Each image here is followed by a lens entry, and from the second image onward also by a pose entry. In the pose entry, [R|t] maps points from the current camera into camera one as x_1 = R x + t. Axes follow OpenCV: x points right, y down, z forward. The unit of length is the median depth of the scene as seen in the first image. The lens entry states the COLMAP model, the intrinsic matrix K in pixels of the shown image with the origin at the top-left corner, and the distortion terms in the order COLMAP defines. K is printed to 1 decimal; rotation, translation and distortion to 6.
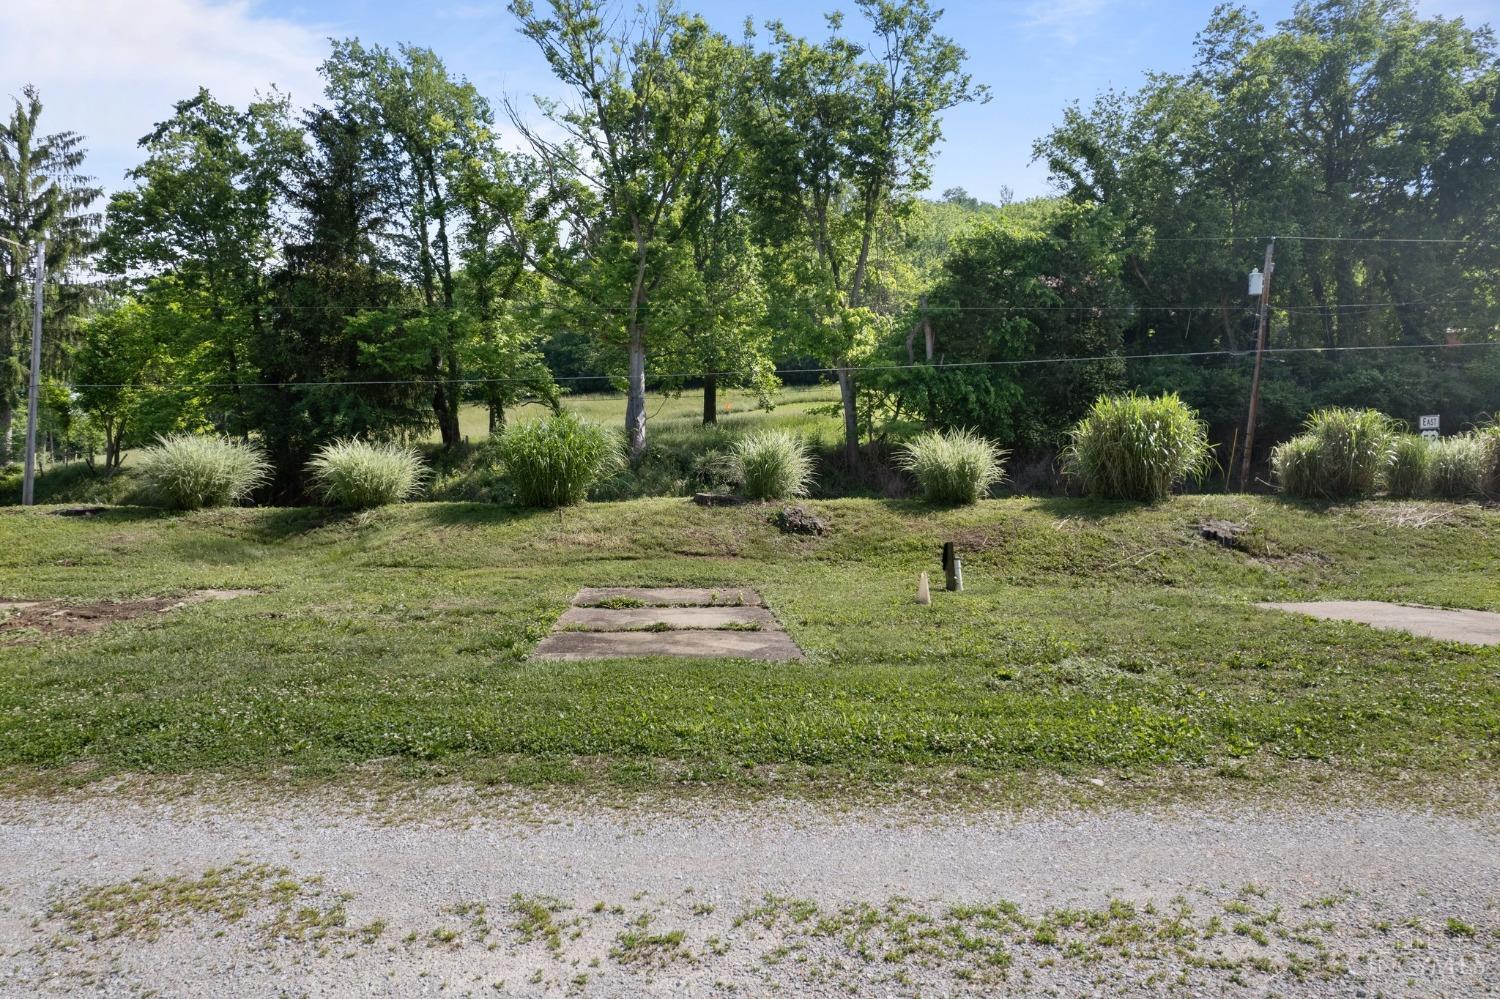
lens RADIAL K [[931.3, 0, 756.8], [0, 931.3, 499.3], [0, 0, 1]] dist [-0.001641, 0.002779]
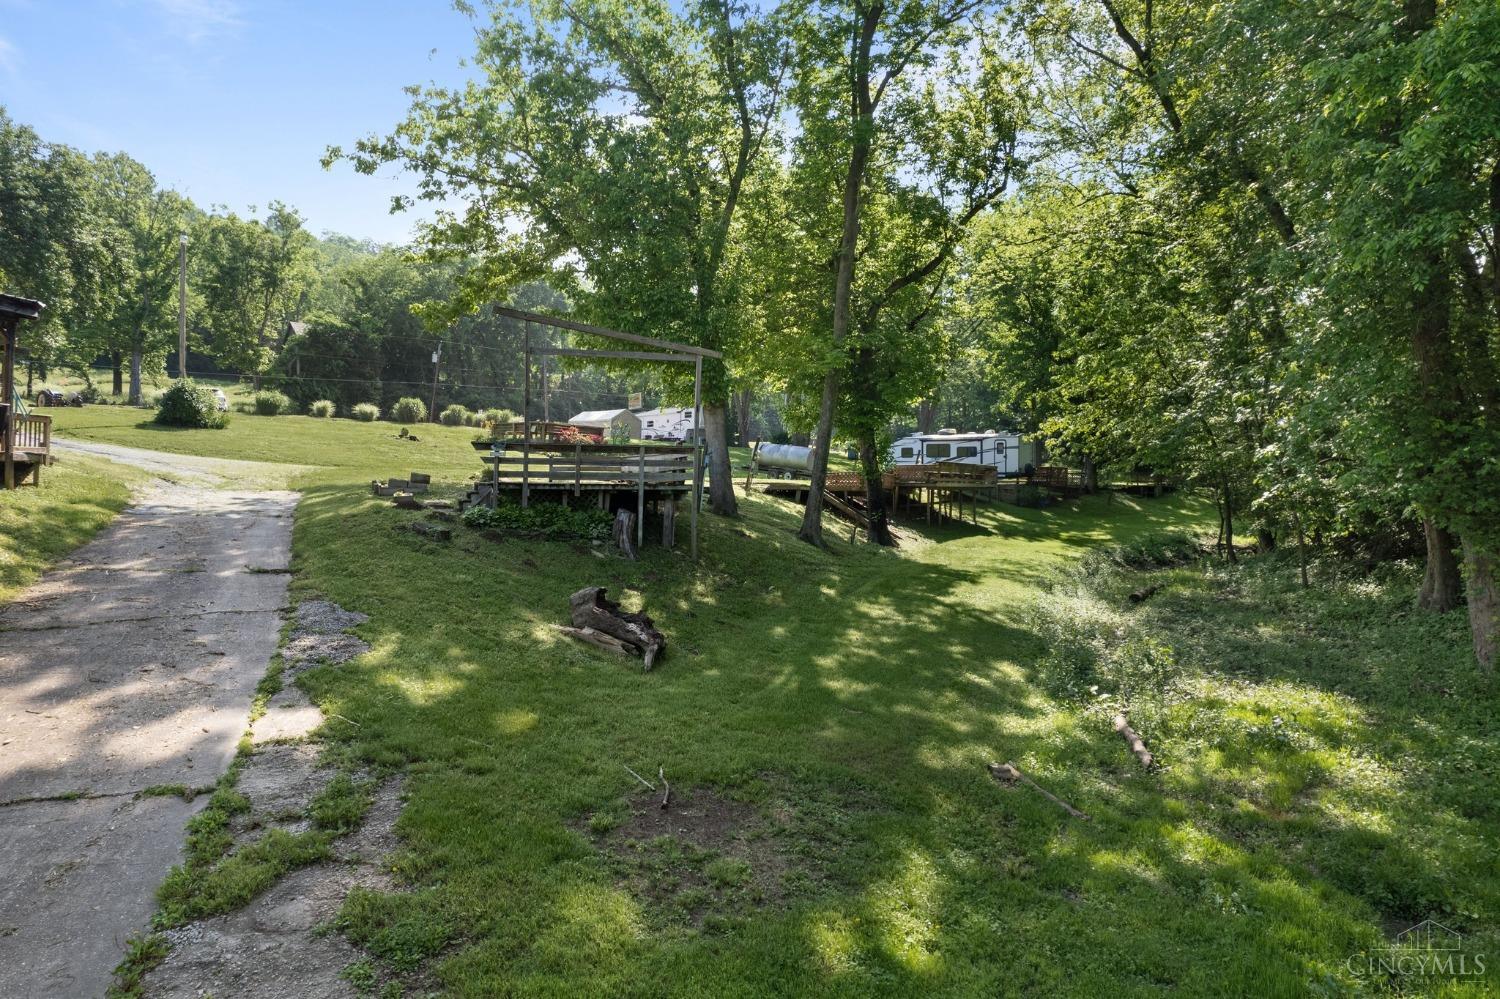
lens RADIAL K [[966.0, 0, 743.3], [0, 966.0, 471.1], [0, 0, 1]] dist [-0.002779, 0.001776]
pose [[0.689425, 0.017360, 0.724149, -1.657709], [0.007919, 0.999472, -0.031500, 0.356182], [-0.724313, 0.027451, 0.688924, -2.989379]]
